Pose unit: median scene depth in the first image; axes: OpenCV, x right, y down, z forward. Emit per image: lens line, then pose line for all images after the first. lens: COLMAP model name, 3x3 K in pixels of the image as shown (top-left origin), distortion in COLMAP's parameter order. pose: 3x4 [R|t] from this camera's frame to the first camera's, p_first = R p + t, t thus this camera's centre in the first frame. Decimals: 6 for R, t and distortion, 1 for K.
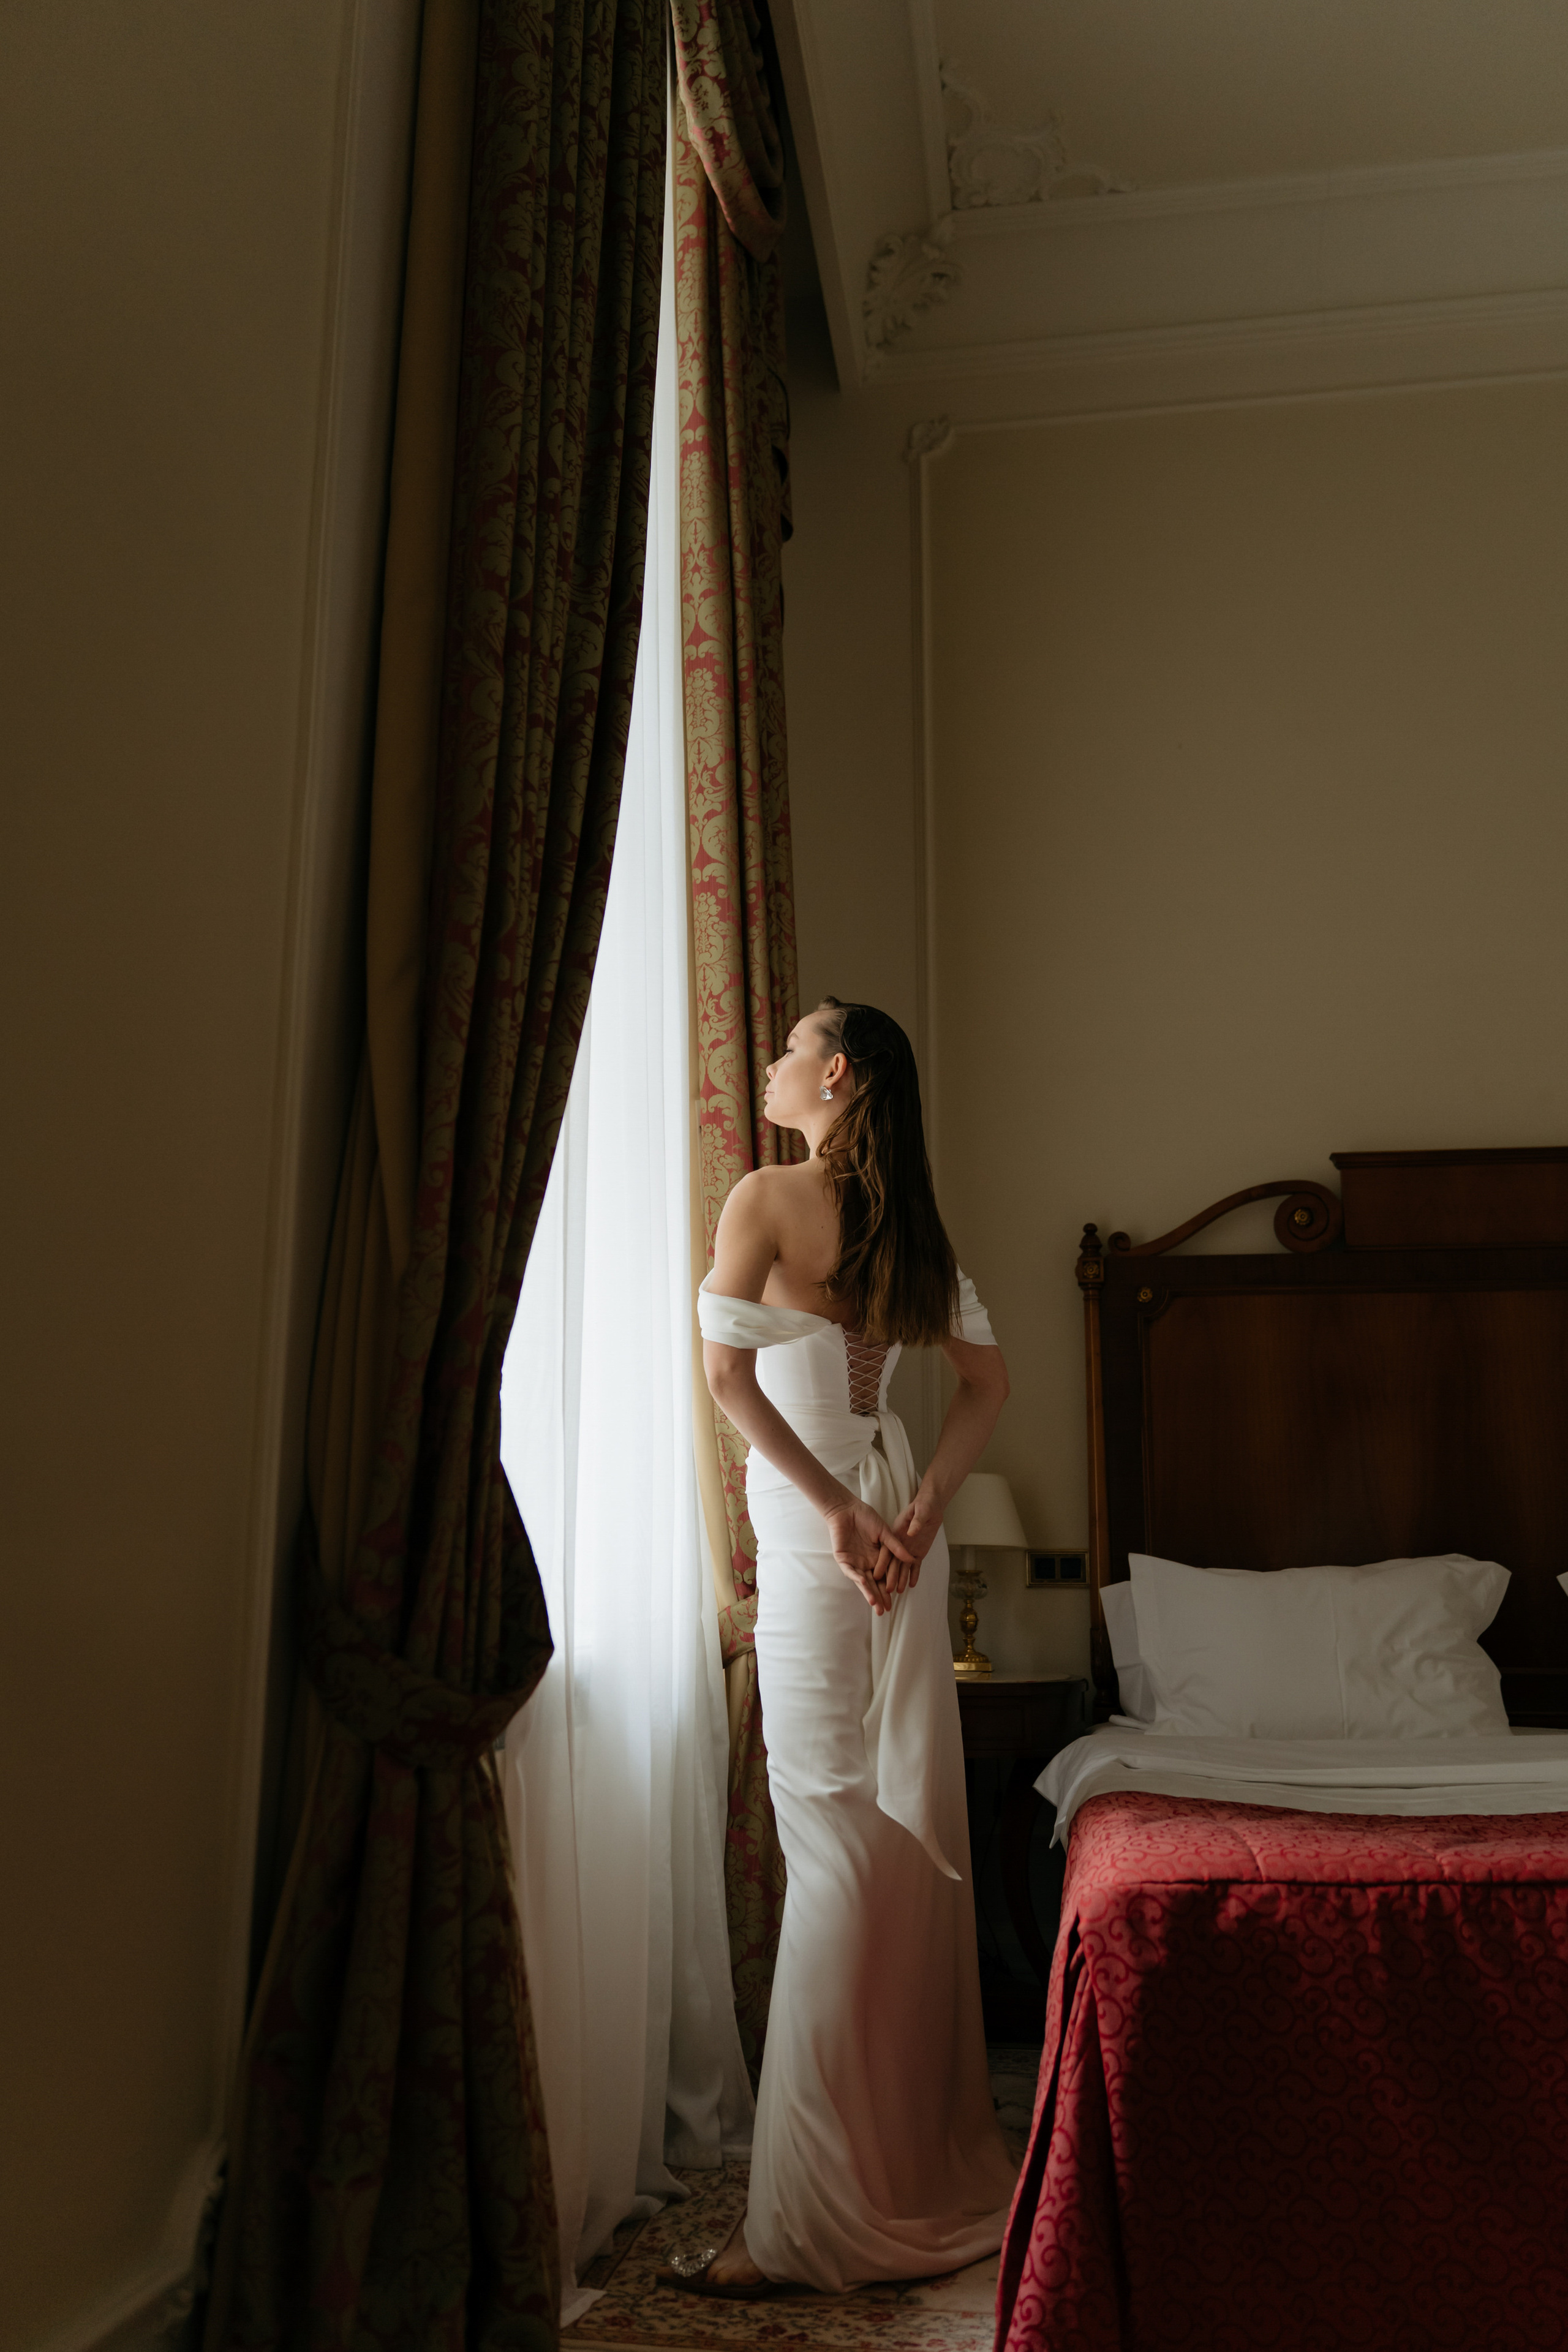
lens RADIAL K [[1907.7, 0, 812.0], [0, 1907.7, 1176.6], [0, 0, 1]] dist [-0.004105, 0.002791]
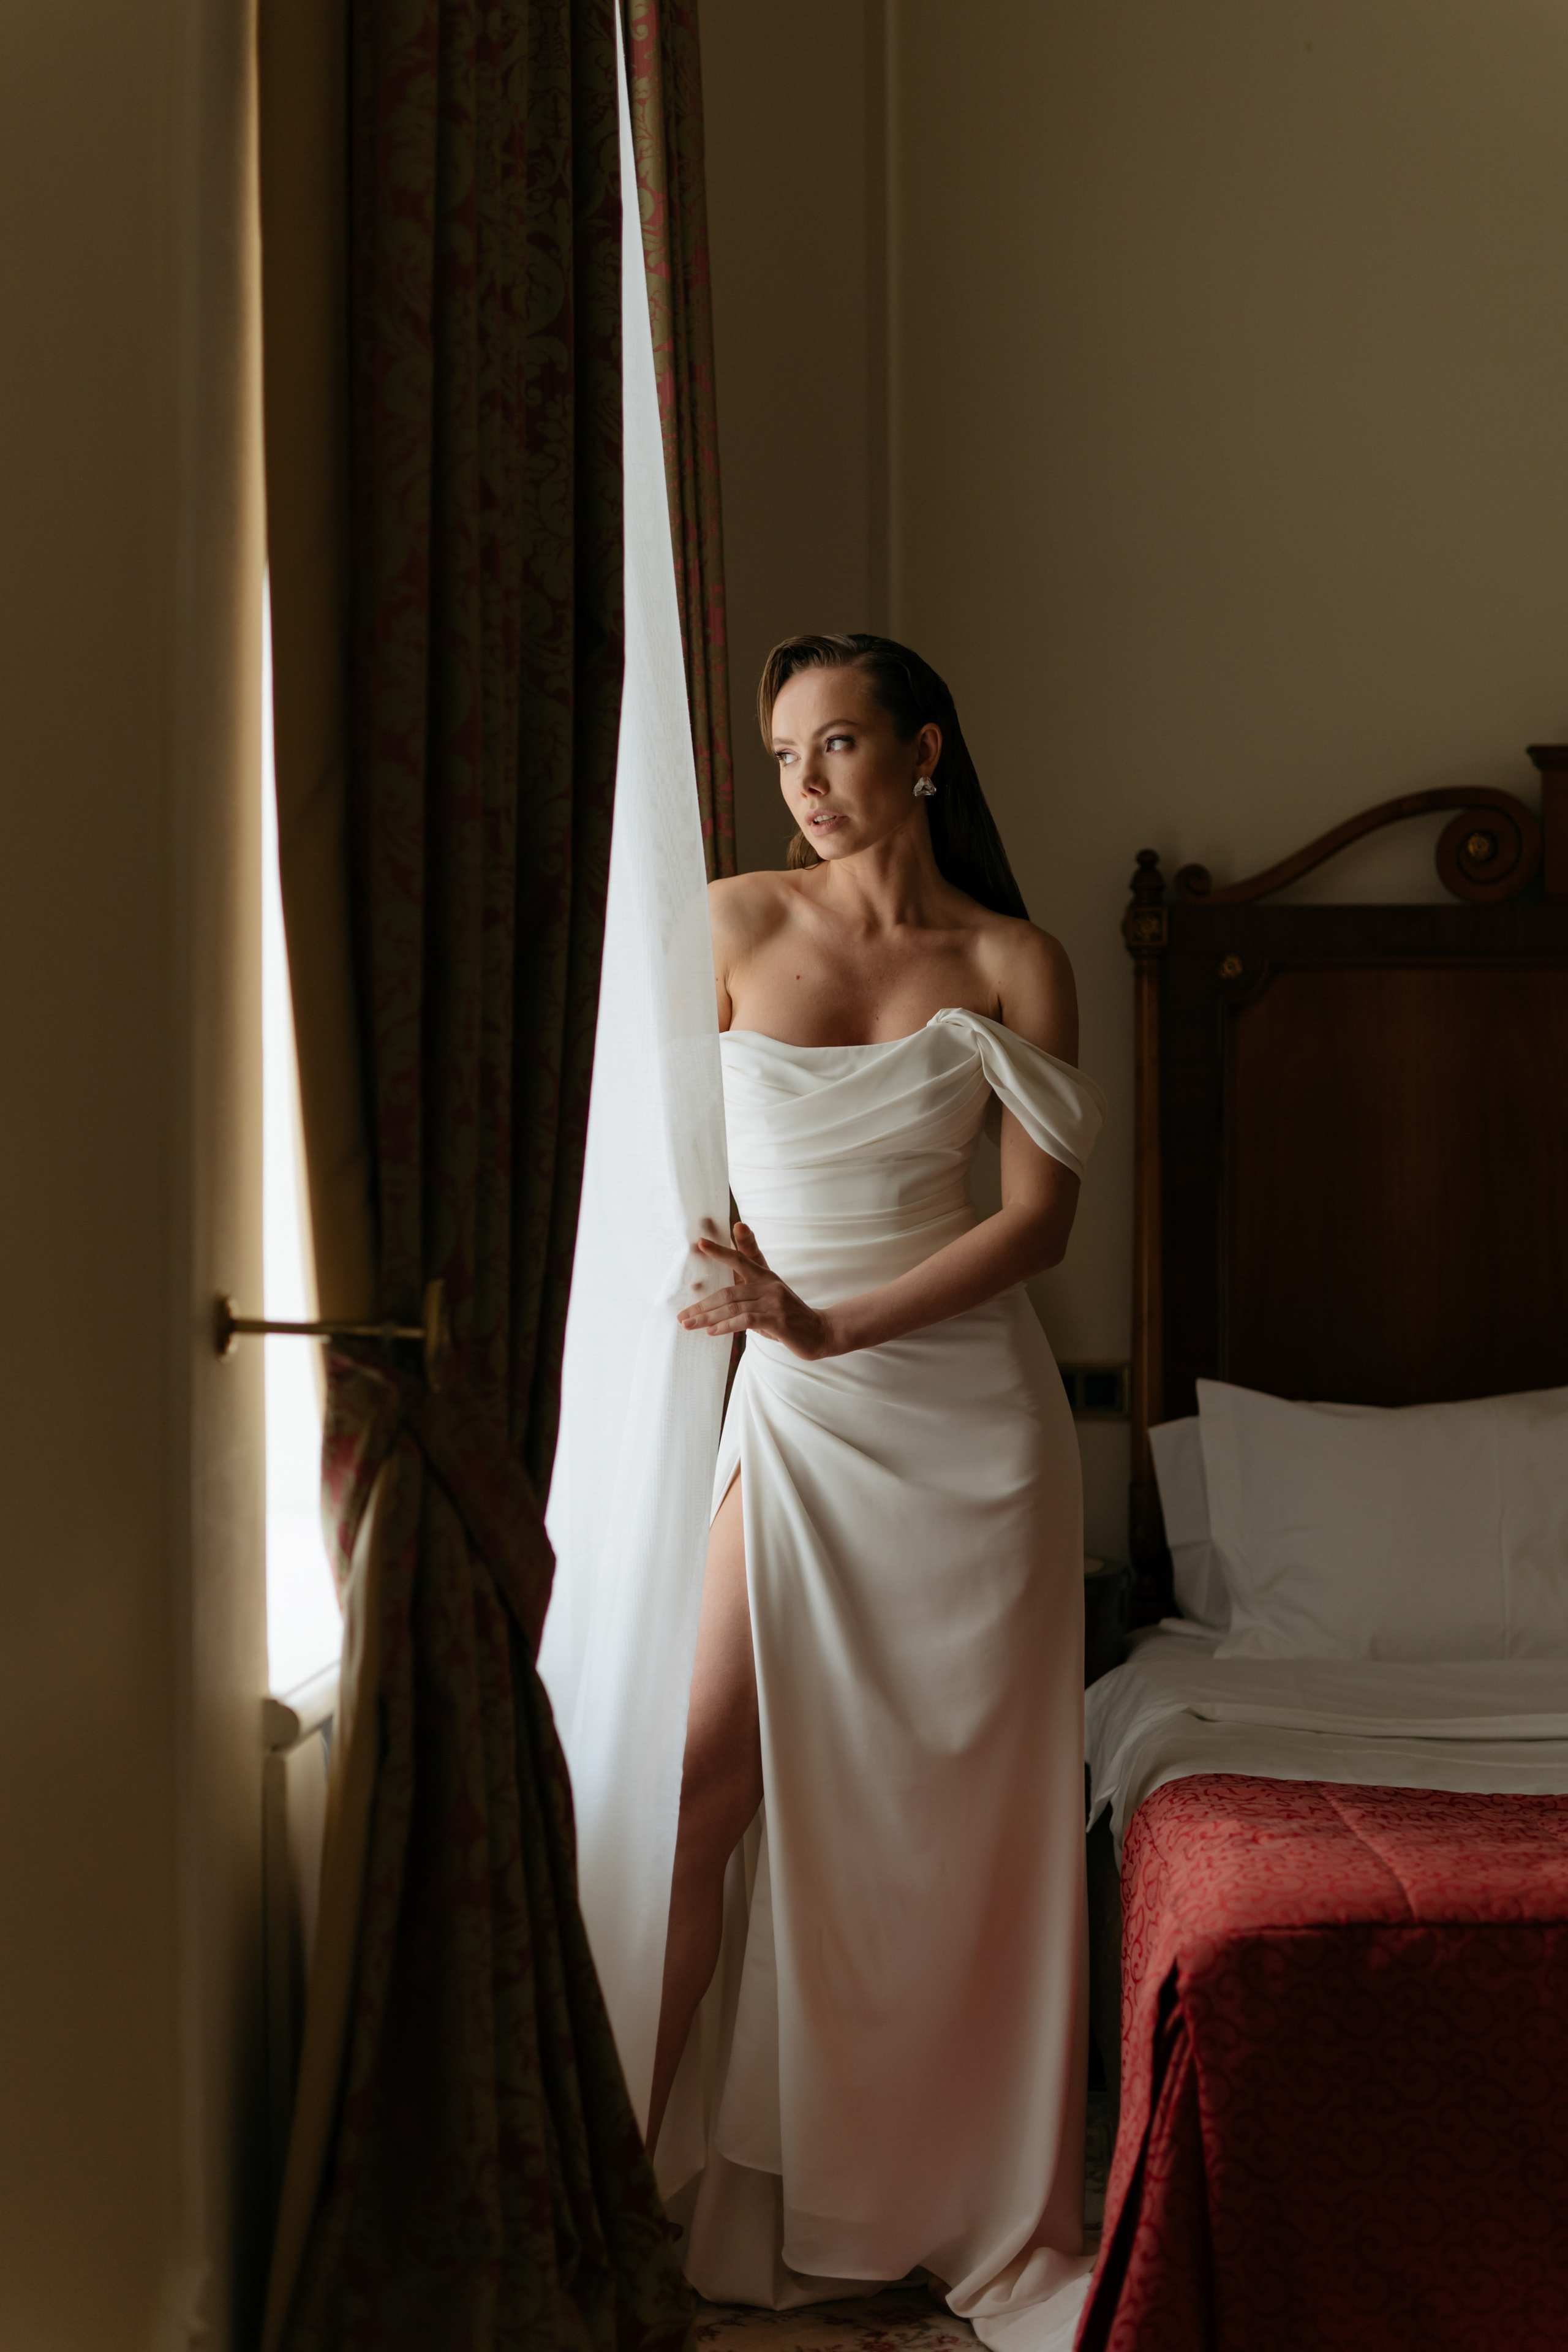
lens RADIAL K [[3446.4, 0, 784.0], [0, 3446.4, 1176.0], [0, 0, 1]] dist [-0.094342, -0.506900]
pose [[0.997941, 0.003890, 0.064013, -0.106668], [-0.015412, 0.983454, 0.180502, -0.171422], [-0.062252, -0.181118, 0.981489, -0.280994]]
